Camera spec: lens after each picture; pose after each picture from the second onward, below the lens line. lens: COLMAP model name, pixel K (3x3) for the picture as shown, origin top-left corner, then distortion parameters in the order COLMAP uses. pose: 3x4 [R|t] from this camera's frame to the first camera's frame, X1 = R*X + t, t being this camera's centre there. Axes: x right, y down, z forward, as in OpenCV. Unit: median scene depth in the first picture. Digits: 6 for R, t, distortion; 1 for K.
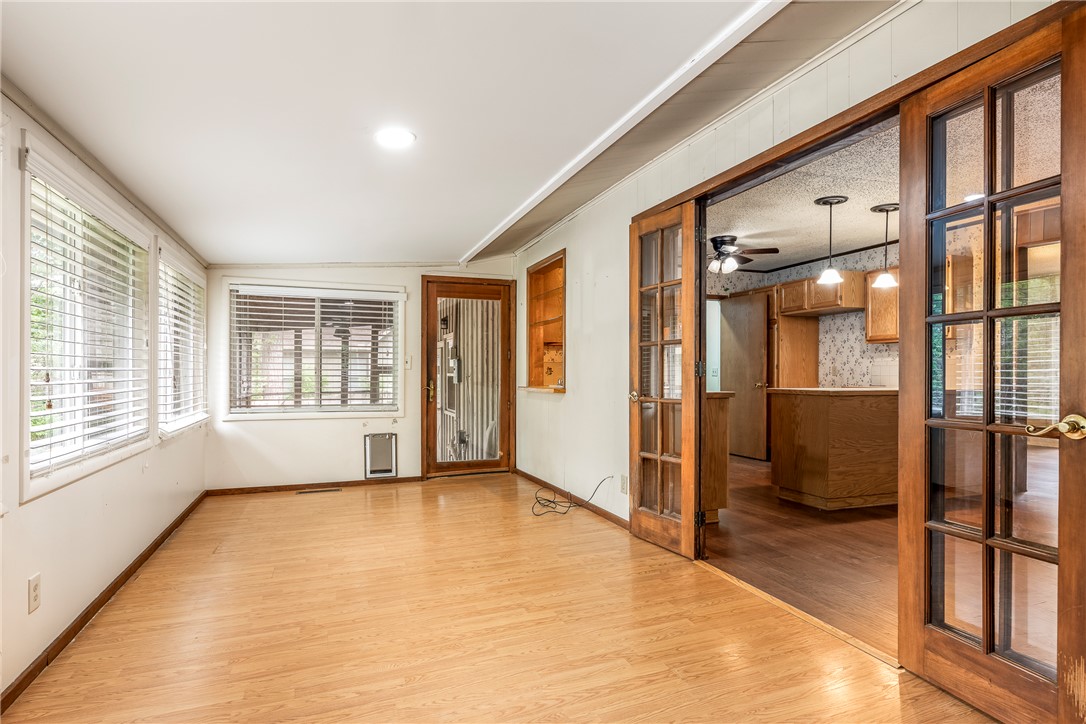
lens RADIAL K [[568.3, 0, 554.9], [0, 568.3, 376.4], [0, 0, 1]] dist [-0.004976, -0.001154]
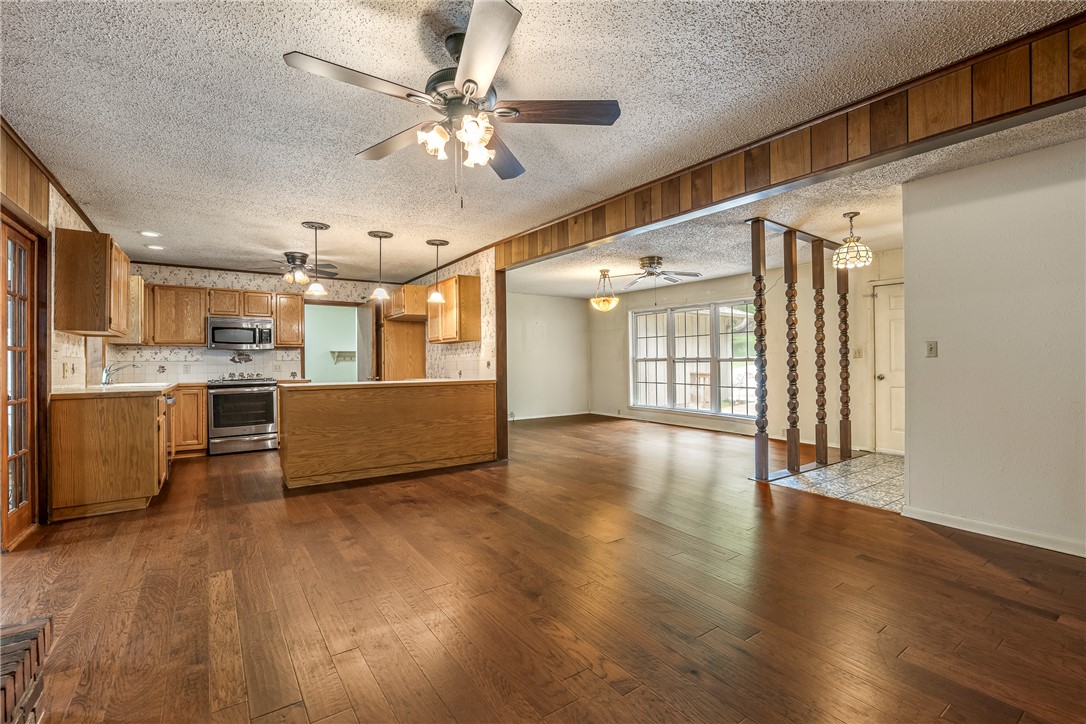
lens RADIAL K [[467.6, 0, 543.4], [0, 467.6, 359.4], [0, 0, 1]] dist [-0.010456, -0.000582]
pose [[0.963133, -0.008535, 0.268890, 0.477403], [0.012704, 0.999825, -0.013768, -0.006879], [-0.268725, 0.016677, 0.963072, -0.047792]]
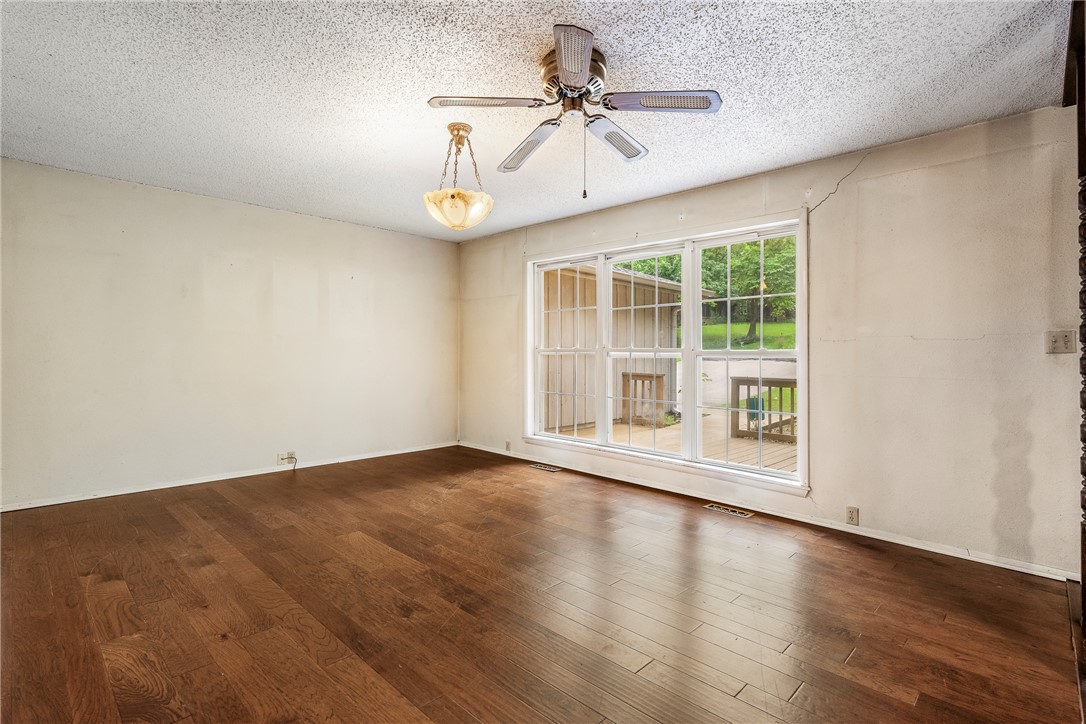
lens RADIAL K [[522.2, 0, 543.8], [0, 522.2, 353.7], [0, 0, 1]] dist [0.000564, -0.000206]
pose [[0.896029, 0.002223, 0.443990, 0.752448], [0.001468, 0.999967, -0.007968, -0.009643], [-0.443994, 0.007792, 0.895996, 0.466303]]
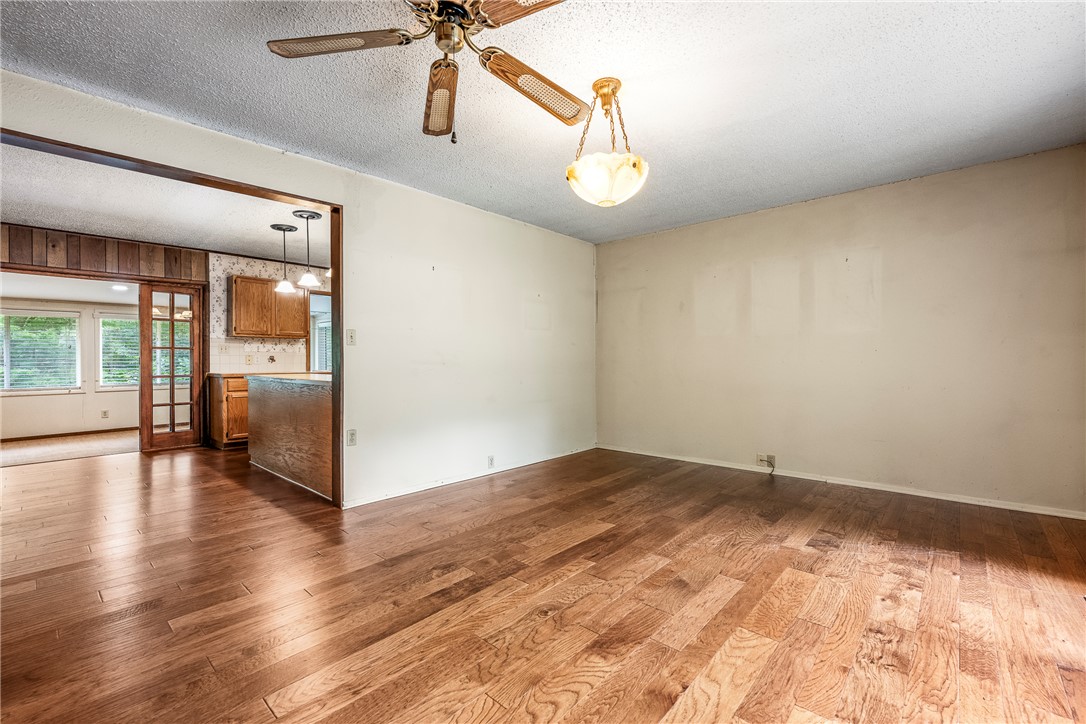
lens RADIAL K [[467.6, 0, 540.5], [0, 467.6, 364.3], [0, 0, 1]] dist [-0.010456, -0.000582]
pose [[0.474618, 0.004277, -0.880181, 1.185956], [-0.001662, 0.999991, 0.003963, -0.004808], [0.880190, -0.000418, 0.474621, 0.709735]]
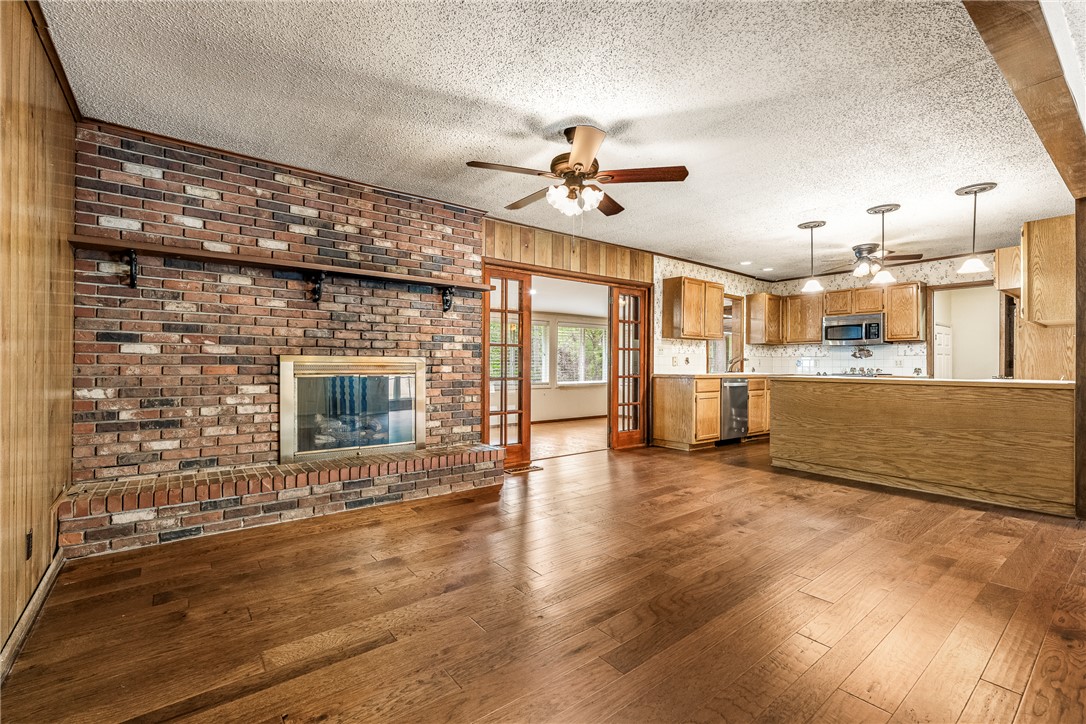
lens RADIAL K [[477.7, 0, 542.8], [0, 477.7, 364.7], [0, 0, 1]] dist [-0.003513, -0.000215]
pose [[0.314876, -0.000434, -0.949133, 0.907430], [-0.008662, 0.999957, -0.003331, 0.003368], [0.949093, 0.009271, 0.314859, 0.079851]]
